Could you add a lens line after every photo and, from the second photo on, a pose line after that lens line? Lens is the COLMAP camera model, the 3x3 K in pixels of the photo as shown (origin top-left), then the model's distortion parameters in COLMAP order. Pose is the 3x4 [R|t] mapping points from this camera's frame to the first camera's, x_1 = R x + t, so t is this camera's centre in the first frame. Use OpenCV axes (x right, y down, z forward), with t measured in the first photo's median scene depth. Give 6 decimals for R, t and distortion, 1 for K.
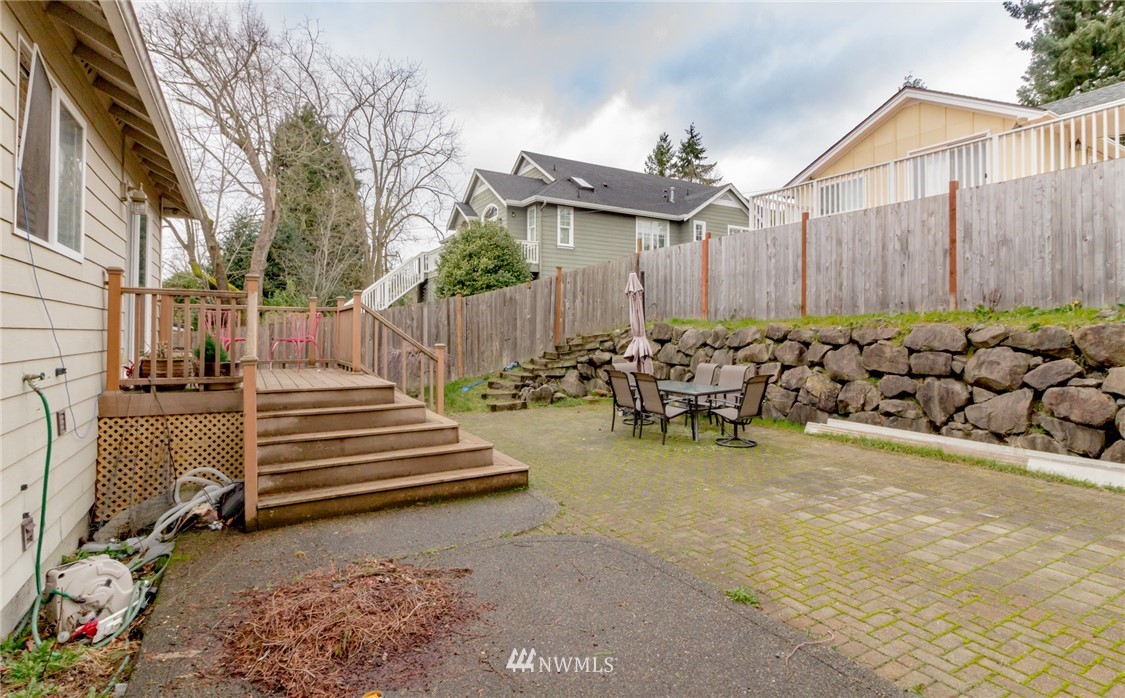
lens RADIAL K [[549.7, 0, 560.4], [0, 549.7, 323.4], [0, 0, 1]] dist [-0.001860, -0.001005]
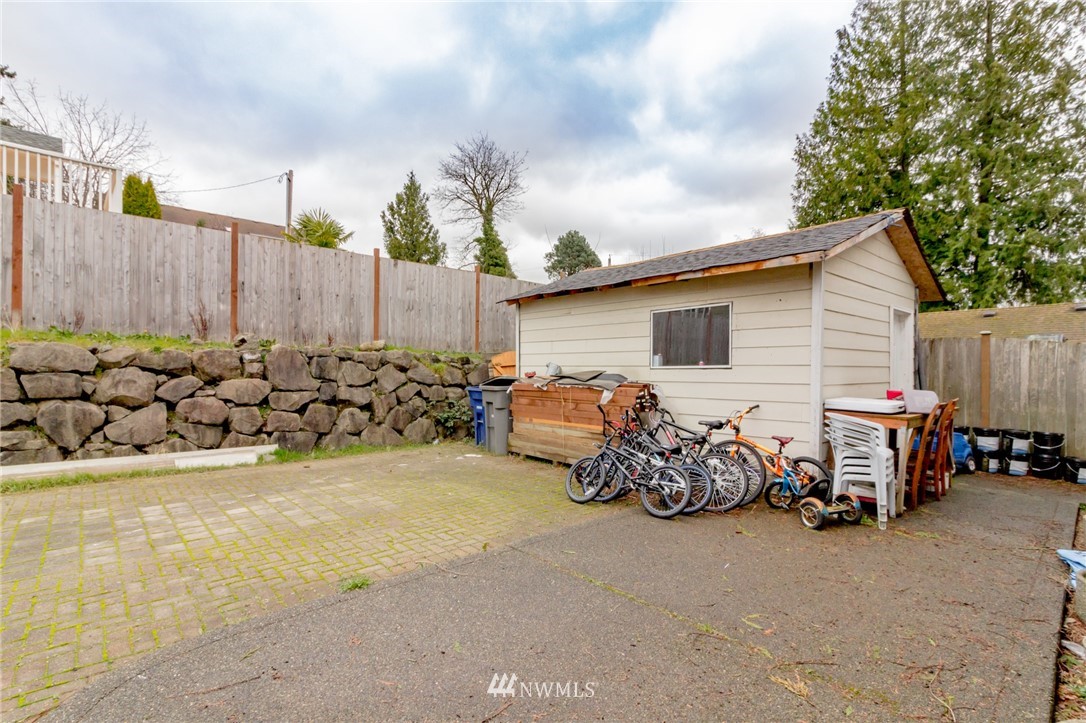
lens RADIAL K [[499.3, 0, 540.2], [0, 499.3, 375.4], [0, 0, 1]] dist [0.002453, 0.000596]
pose [[-0.216868, -0.007844, 0.976169, -0.367349], [-0.022075, 0.999751, 0.003129, 0.041853], [-0.975951, -0.020870, -0.216987, 0.460728]]
